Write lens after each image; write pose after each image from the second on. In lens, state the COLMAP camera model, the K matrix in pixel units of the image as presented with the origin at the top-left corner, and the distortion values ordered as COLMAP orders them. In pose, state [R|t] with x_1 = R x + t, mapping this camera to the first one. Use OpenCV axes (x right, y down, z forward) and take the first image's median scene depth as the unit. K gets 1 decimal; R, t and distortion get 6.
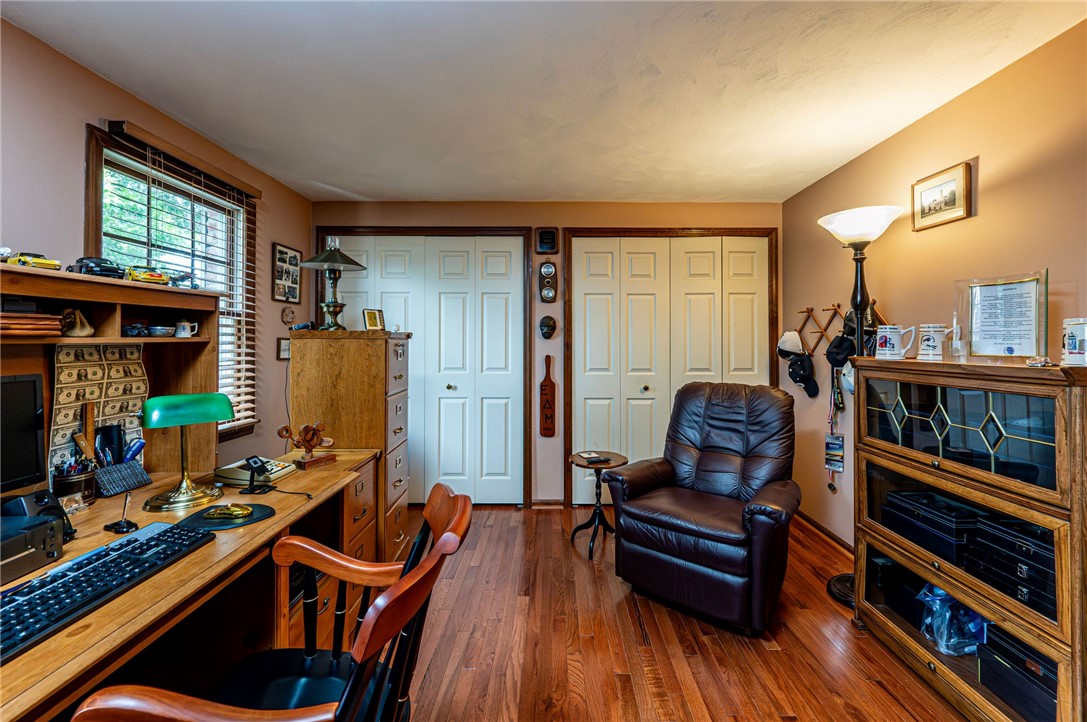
lens RADIAL K [[443.7, 0, 546.4], [0, 443.7, 333.3], [0, 0, 1]] dist [0.000968, -0.000223]
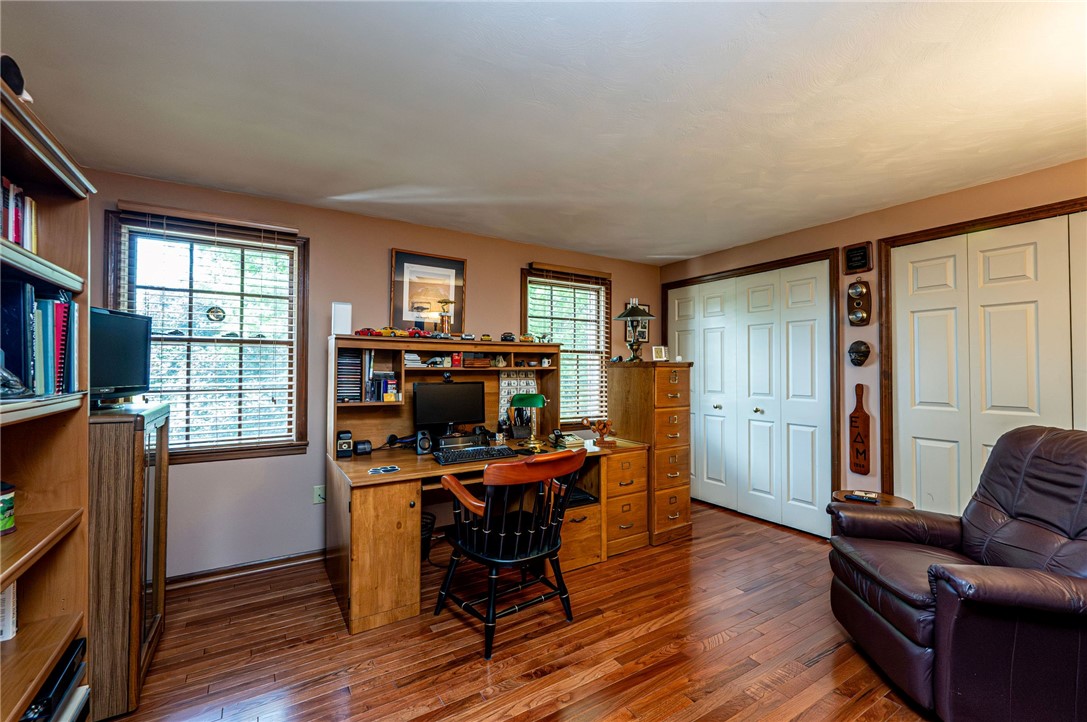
lens RADIAL K [[430.5, 0, 543.9], [0, 430.5, 356.9], [0, 0, 1]] dist [0.000055, 0.000024]
pose [[0.544769, -0.024751, -0.838221, 0.395176], [0.015167, 0.999692, -0.019662, 0.001207], [0.838449, -0.002002, 0.544976, -0.024023]]
